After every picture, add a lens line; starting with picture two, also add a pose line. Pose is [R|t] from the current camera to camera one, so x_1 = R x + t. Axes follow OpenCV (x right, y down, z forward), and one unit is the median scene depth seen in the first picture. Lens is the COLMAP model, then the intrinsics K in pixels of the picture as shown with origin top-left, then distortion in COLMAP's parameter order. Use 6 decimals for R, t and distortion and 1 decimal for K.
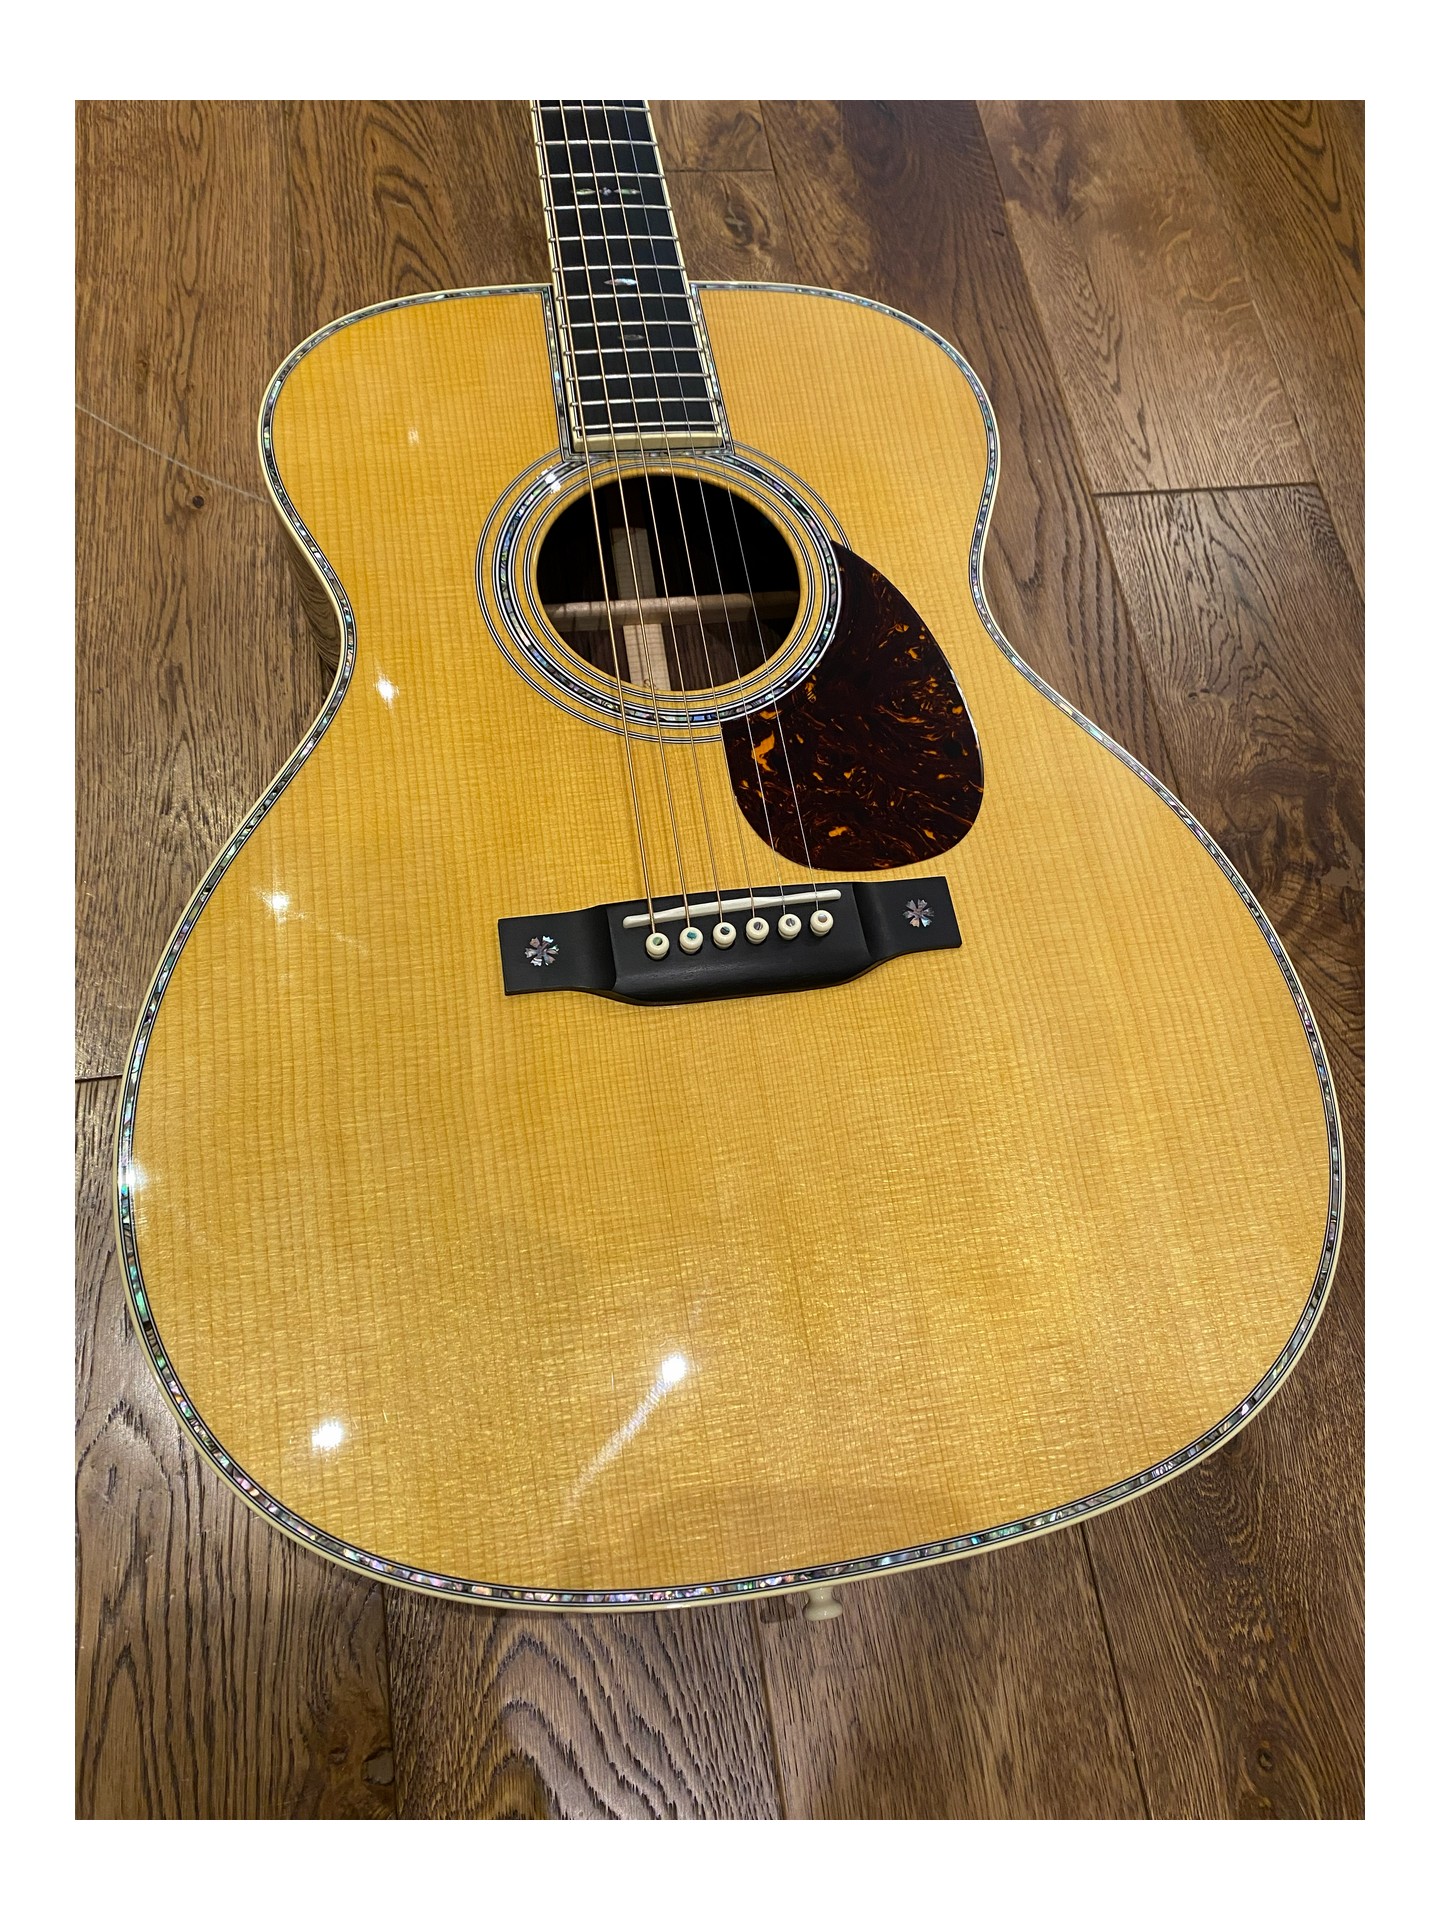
lens RADIAL K [[1333.7, 0, 722.0], [0, 1333.7, 938.9], [0, 0, 1]] dist [0.008952, -0.011654]
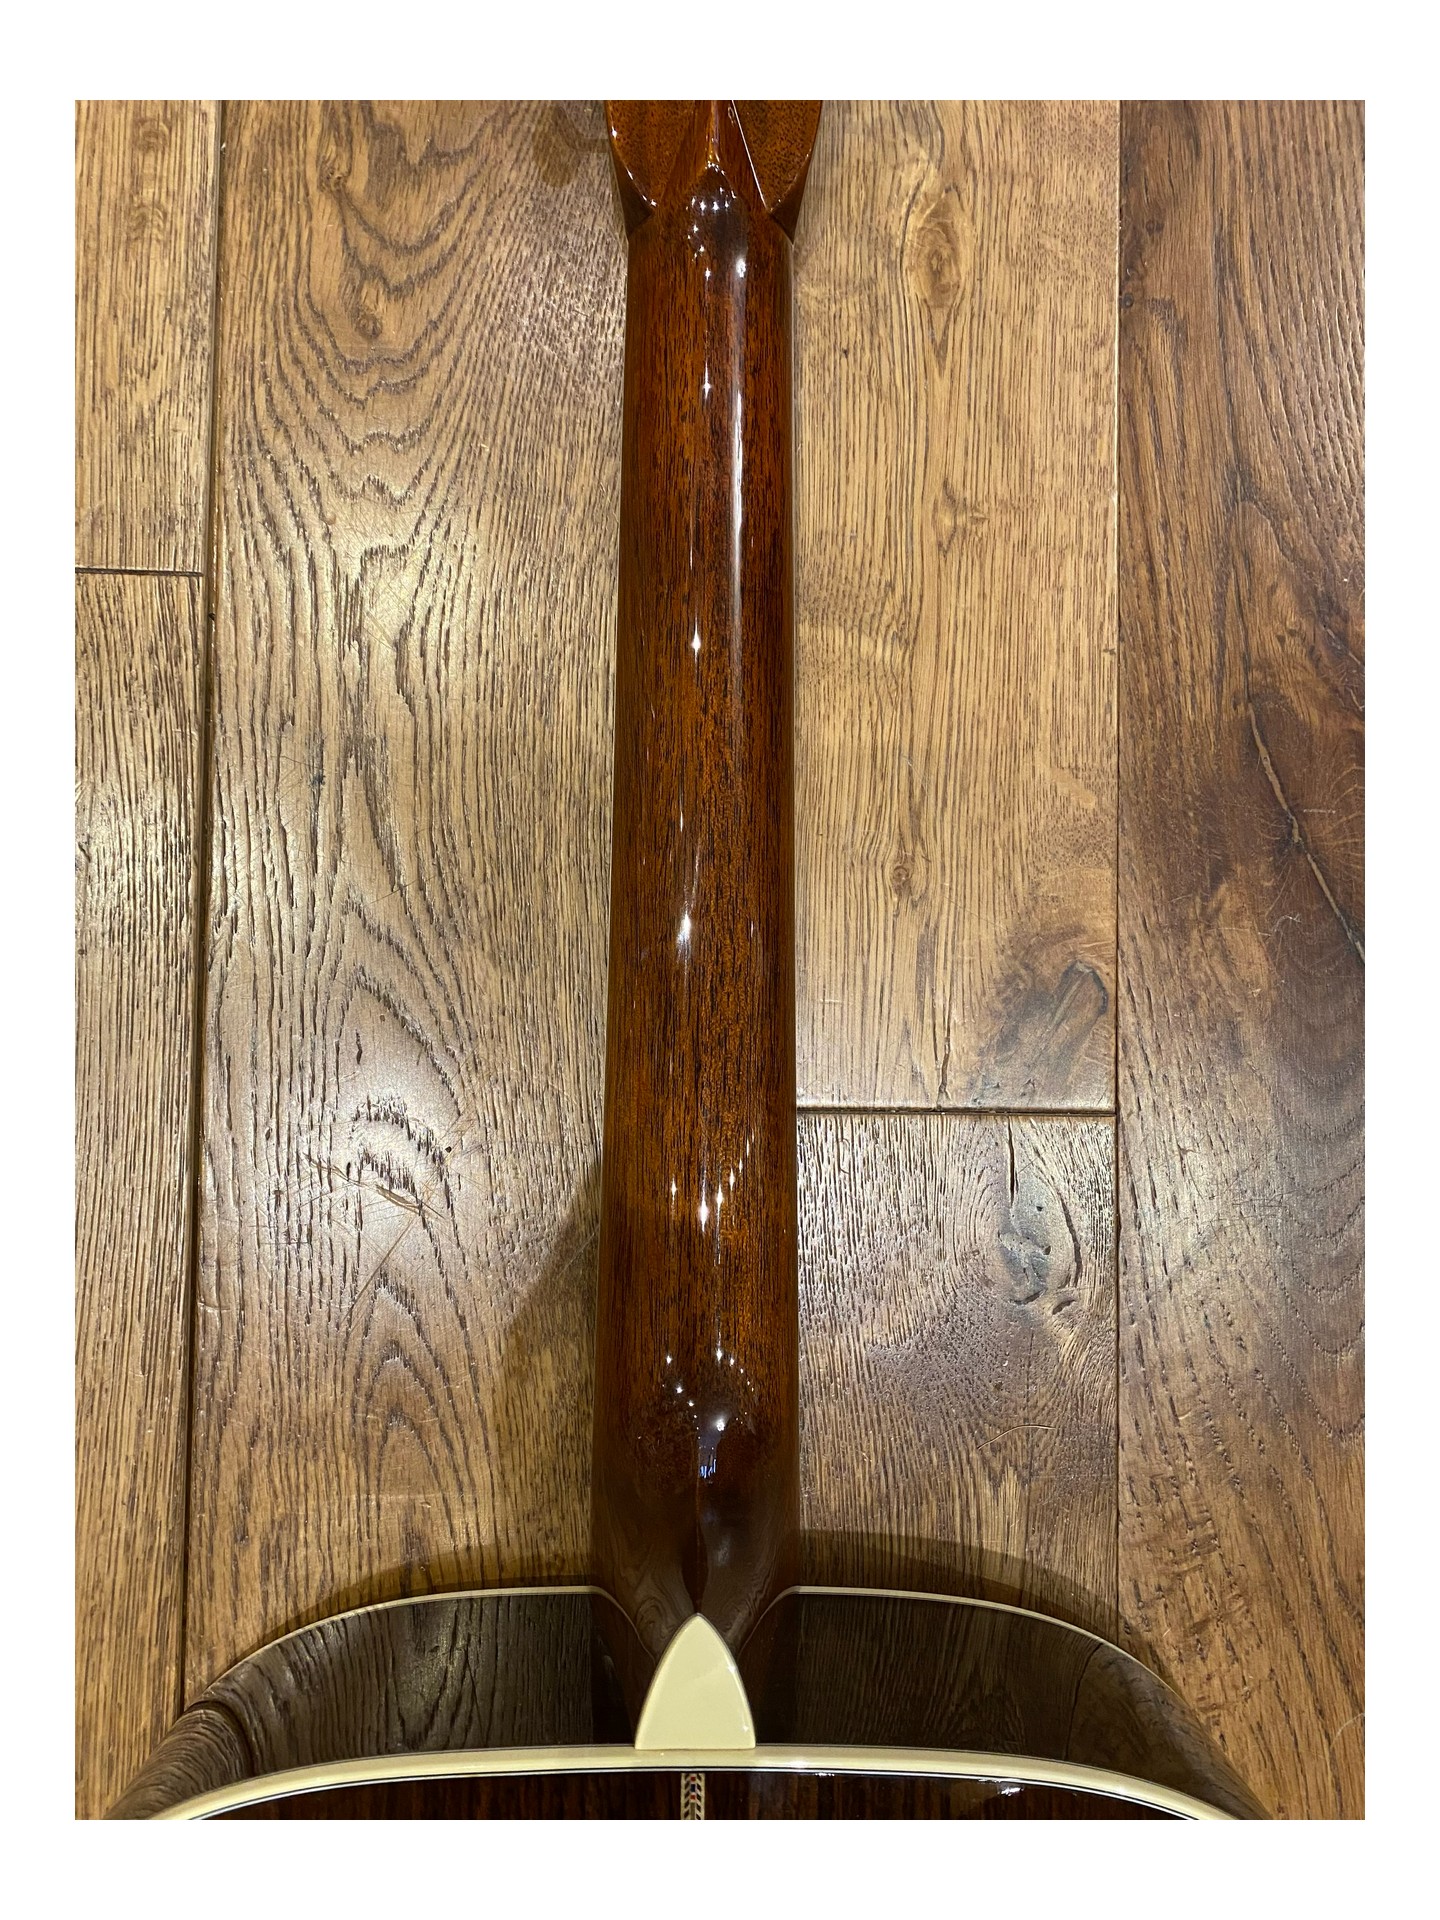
lens RADIAL K [[1333.7, 0, 733.3], [0, 1333.7, 952.3], [0, 0, 1]] dist [0.008952, -0.011654]
pose [[0.982535, 0.163250, -0.089295, -0.093027], [-0.129462, 0.944436, 0.302125, -1.015307], [0.133655, -0.285288, 0.949077, 0.665260]]
